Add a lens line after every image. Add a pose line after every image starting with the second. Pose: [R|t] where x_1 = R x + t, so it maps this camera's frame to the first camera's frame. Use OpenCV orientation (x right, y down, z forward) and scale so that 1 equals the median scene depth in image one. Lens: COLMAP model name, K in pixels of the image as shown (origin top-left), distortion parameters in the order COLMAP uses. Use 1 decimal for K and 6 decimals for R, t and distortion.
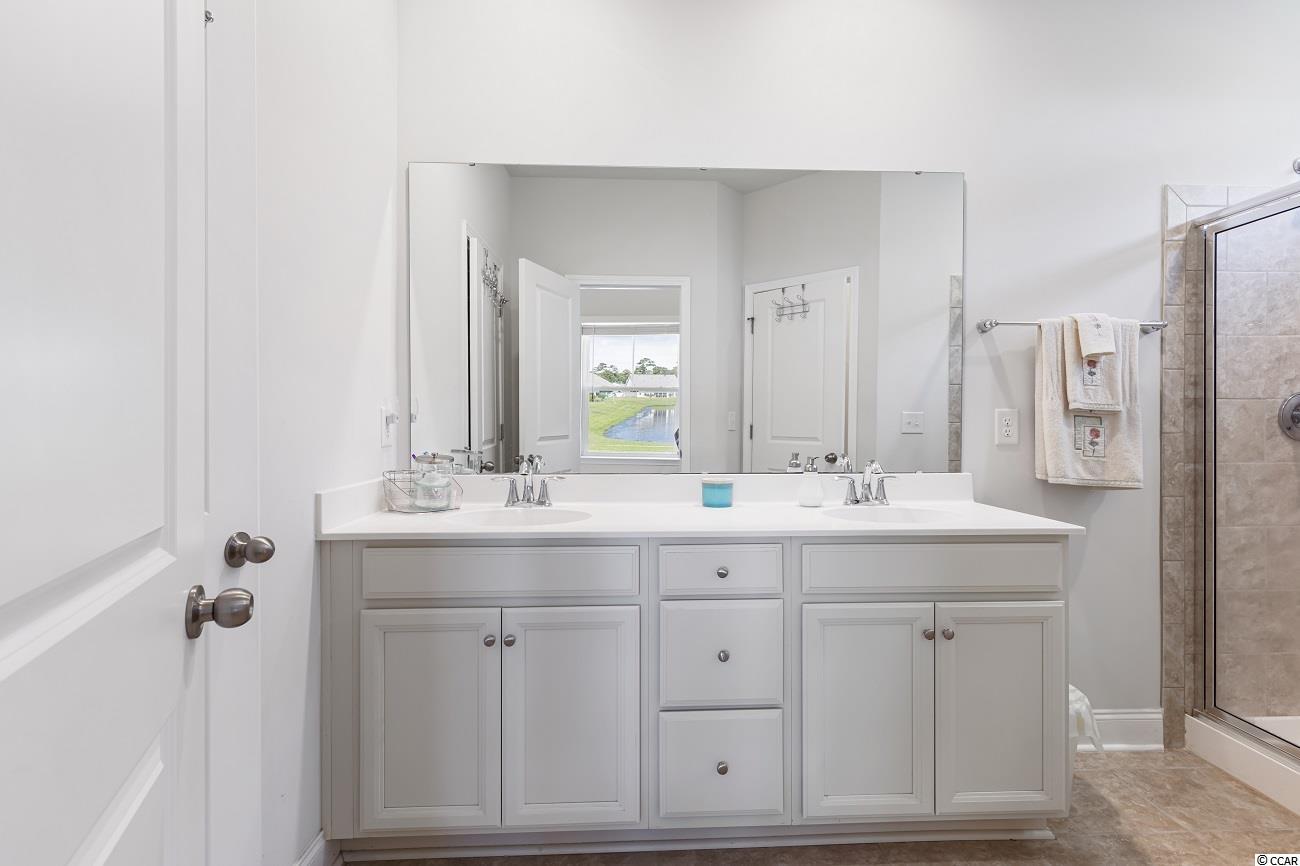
lens RADIAL K [[597.2, 0, 650.0], [0, 597.2, 433.0], [0, 0, 1]] dist [-0.000857, -0.000238]
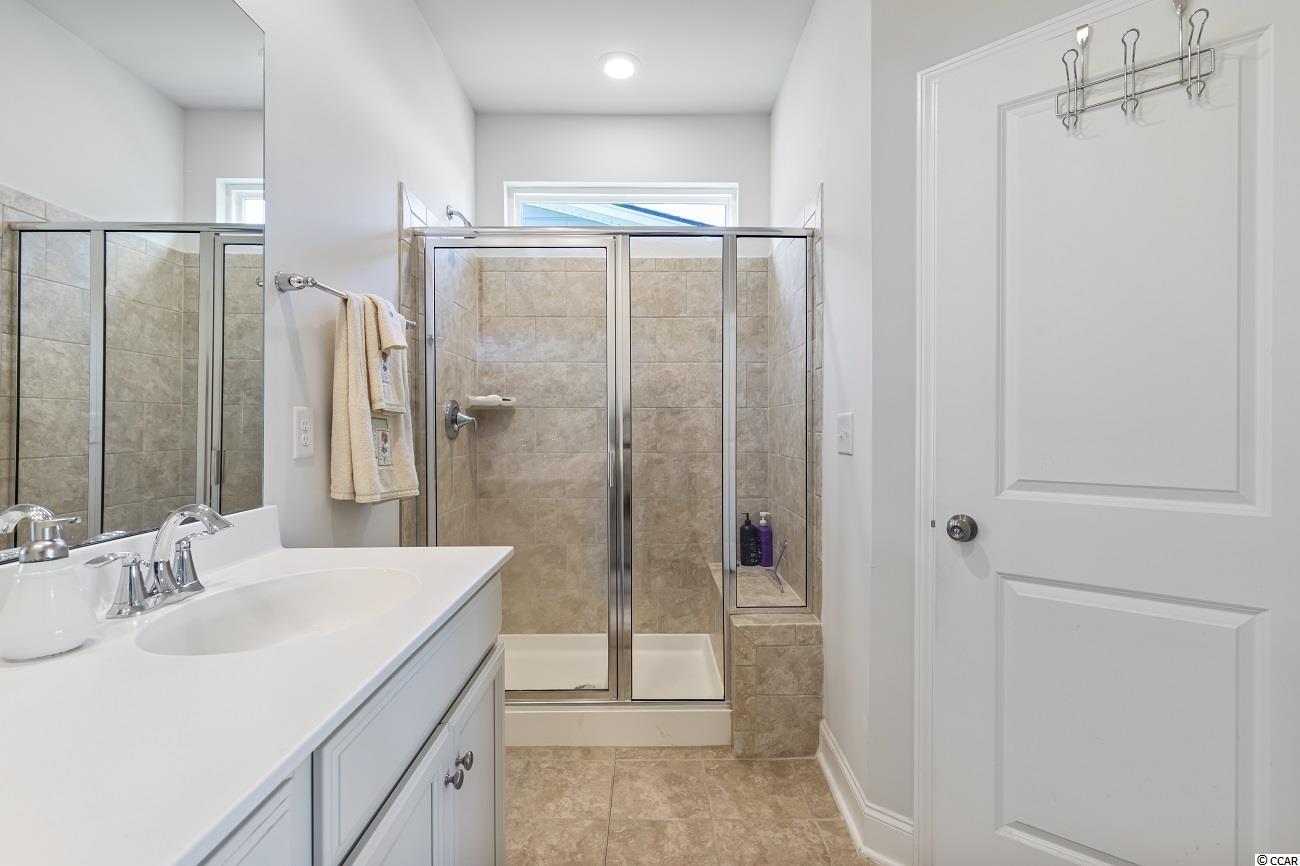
lens RADIAL K [[574.2, 0, 651.4], [0, 574.2, 417.1], [0, 0, 1]] dist [-0.000885, -0.000097]
pose [[0.043586, 0.006775, 0.999027, -0.064547], [0.002184, 0.999974, -0.006877, -0.022437], [-0.999047, 0.002482, 0.043570, 0.564488]]
